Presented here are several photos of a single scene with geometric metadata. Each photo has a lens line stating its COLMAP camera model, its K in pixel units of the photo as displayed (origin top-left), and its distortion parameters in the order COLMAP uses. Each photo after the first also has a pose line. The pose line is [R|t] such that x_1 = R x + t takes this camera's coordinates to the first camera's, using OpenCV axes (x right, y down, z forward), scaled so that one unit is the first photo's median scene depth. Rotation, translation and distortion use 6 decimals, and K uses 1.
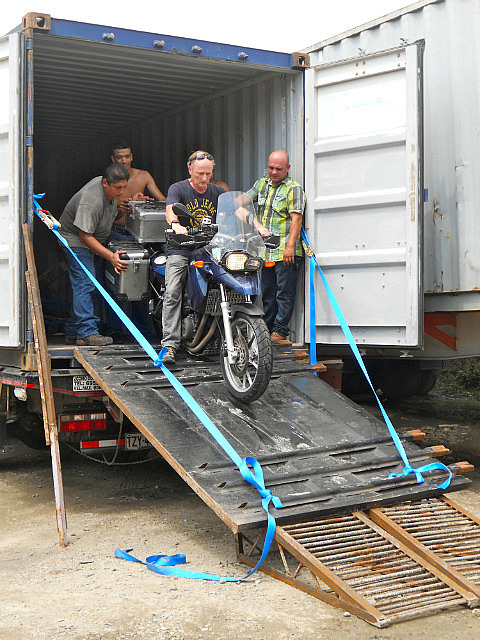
lens RADIAL K [[1041.3, 0, 240.6], [0, 1041.3, 328.4], [0, 0, 1]] dist [0.064819, -0.479358]
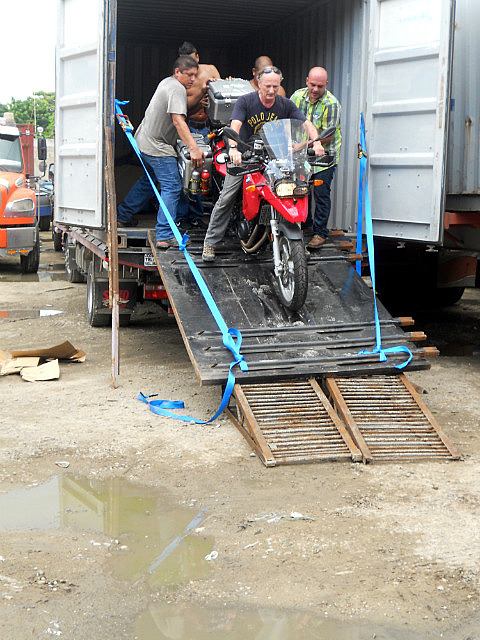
lens RADIAL K [[1049.1, 0, 240.0], [0, 1049.1, 320.0], [0, 0, 1]] dist [0.042500, -0.374017]
pose [[0.955196, 0.070847, -0.287370, 0.340146], [-0.037958, 0.992234, 0.118454, -0.029656], [0.293530, -0.102239, 0.950467, -0.152851]]
